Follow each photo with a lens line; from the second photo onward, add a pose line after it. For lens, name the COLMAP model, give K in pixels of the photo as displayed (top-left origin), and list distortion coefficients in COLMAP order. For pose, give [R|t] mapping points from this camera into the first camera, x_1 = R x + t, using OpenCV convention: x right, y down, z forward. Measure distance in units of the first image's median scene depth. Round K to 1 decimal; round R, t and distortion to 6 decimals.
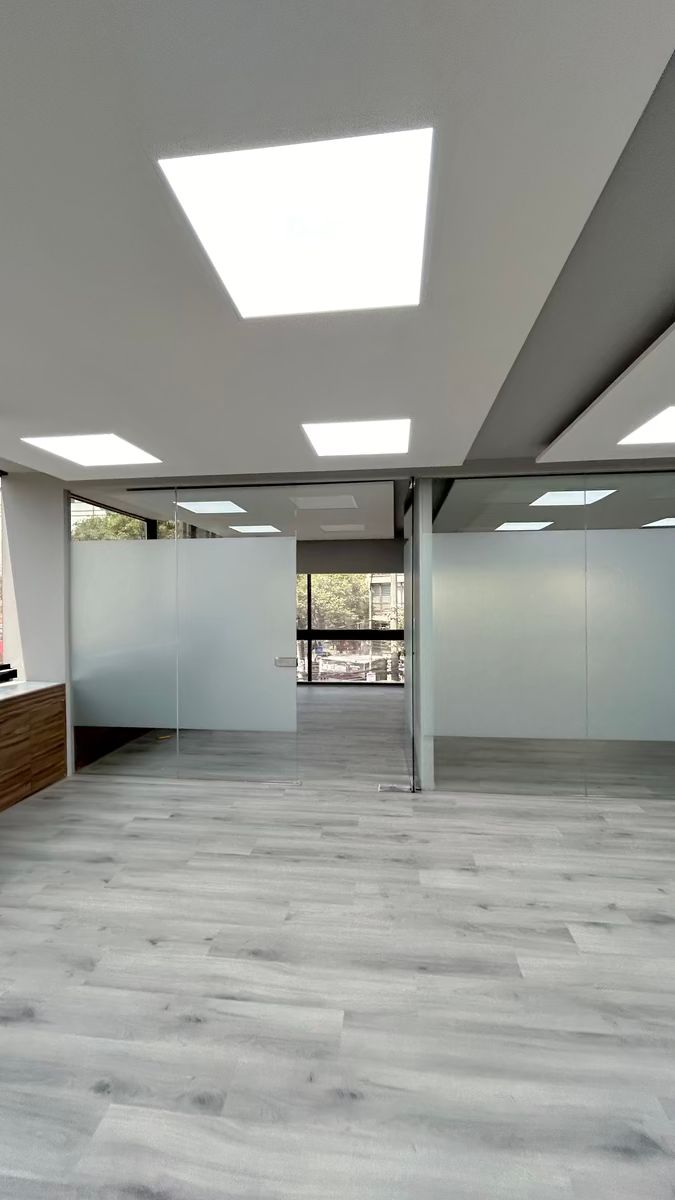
lens RADIAL K [[482.5, 0, 341.5], [0, 482.5, 597.3], [0, 0, 1]] dist [-0.000221, 0.000939]
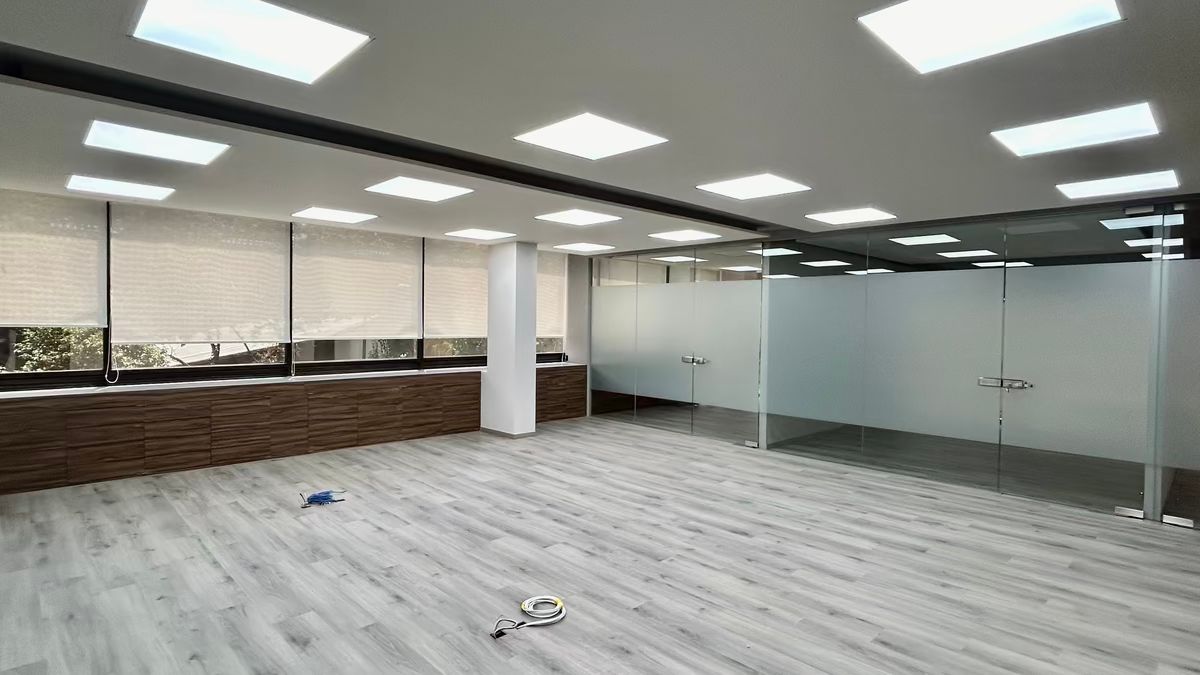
lens RADIAL K [[613.3, 0, 604.5], [0, 613.3, 337.3], [0, 0, 1]] dist [-0.002818, -0.000404]
pose [[0.772808, 0.034639, -0.633693, 1.218502], [-0.017734, 0.999298, 0.032997, -0.001169], [0.634392, -0.014263, 0.772880, -0.956978]]
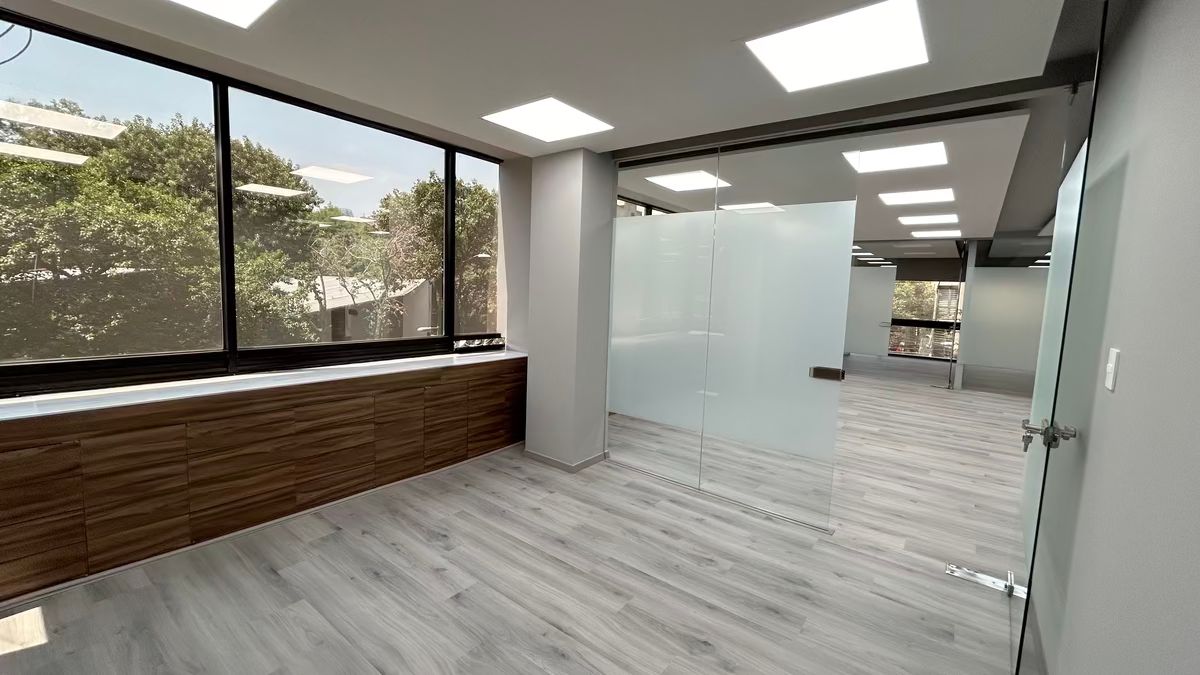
lens RADIAL K [[482.5, 0, 600.7], [0, 482.5, 335.8], [0, 0, 1]] dist [-0.000221, 0.000939]
pose [[0.852931, 0.087124, -0.514702, -0.107088], [-0.041202, 0.994134, 0.100000, 0.019923], [0.520395, -0.064086, 0.851517, -1.977245]]
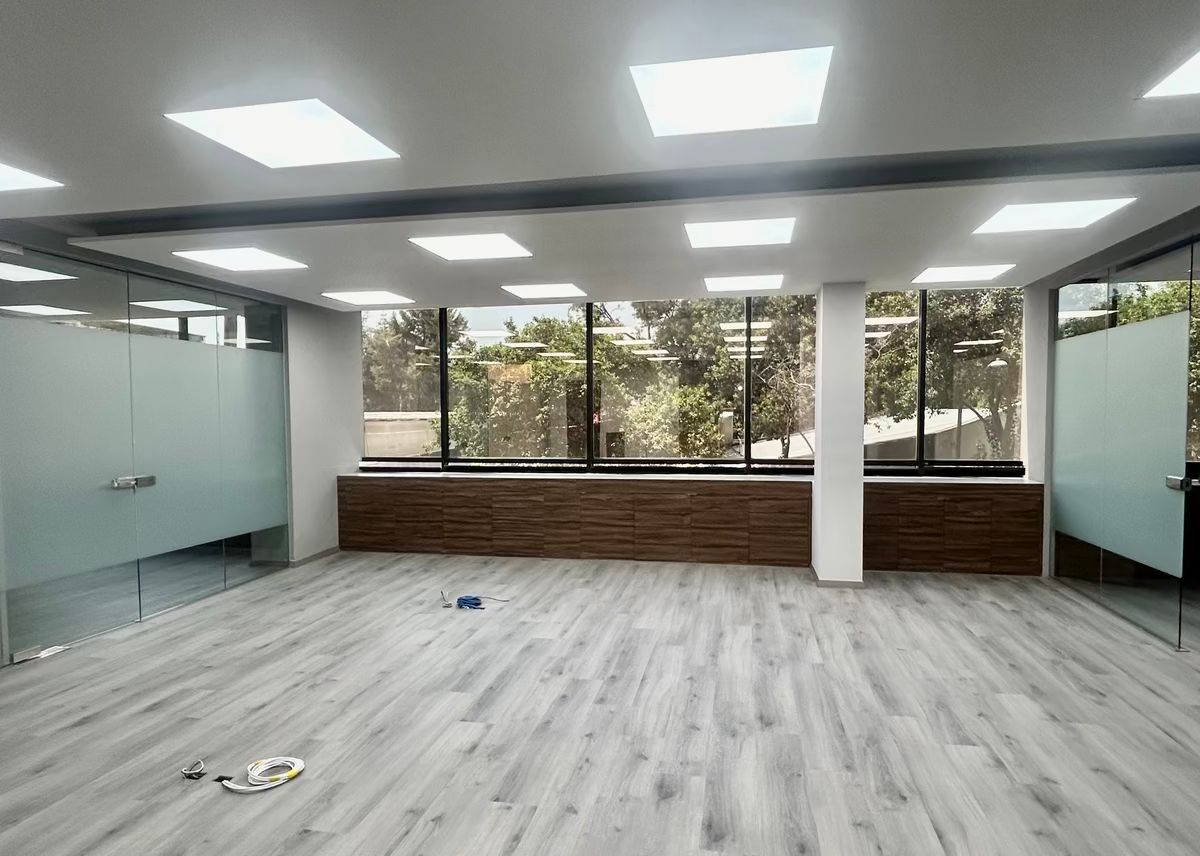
lens RADIAL K [[747.5, 0, 590.2], [0, 747.5, 455.3], [0, 0, 1]] dist [-0.000212, -0.005563]
pose [[-0.098582, 0.062429, -0.993169, 1.391701], [0.006660, 0.998049, 0.062075, 0.020997], [0.995107, -0.000495, -0.098806, 0.283289]]
